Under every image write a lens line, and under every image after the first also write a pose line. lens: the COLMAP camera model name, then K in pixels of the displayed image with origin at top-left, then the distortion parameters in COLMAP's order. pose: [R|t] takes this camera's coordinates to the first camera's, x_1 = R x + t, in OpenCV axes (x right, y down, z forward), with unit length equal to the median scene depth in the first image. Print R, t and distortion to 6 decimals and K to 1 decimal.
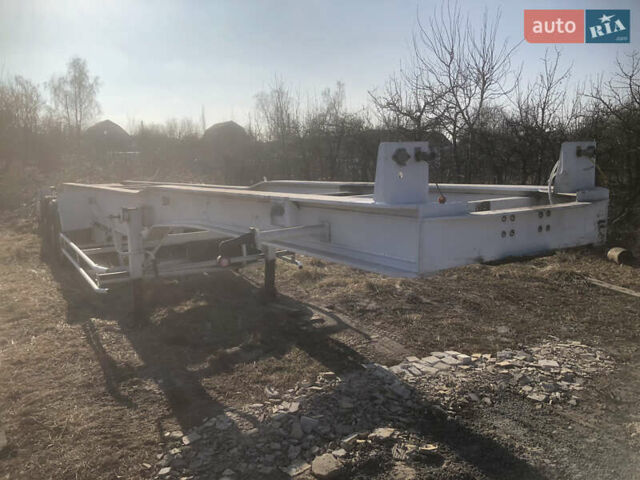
lens RADIAL K [[525.3, 0, 316.7], [0, 525.3, 240.7], [0, 0, 1]] dist [0.019897, -0.000929]
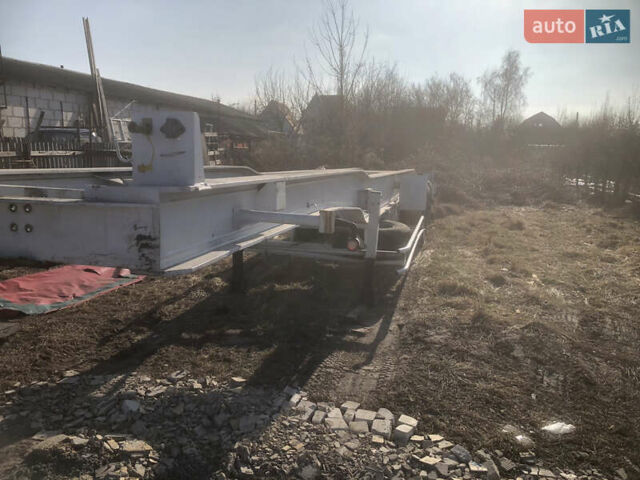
lens RADIAL K [[525.3, 0, 316.7], [0, 525.3, 240.7], [0, 0, 1]] dist [0.019897, -0.000929]
pose [[0.691789, 0.153654, -0.705563, 0.591889], [-0.144544, 0.986789, 0.073175, -0.057010], [0.707485, 0.051363, 0.704859, 0.368180]]
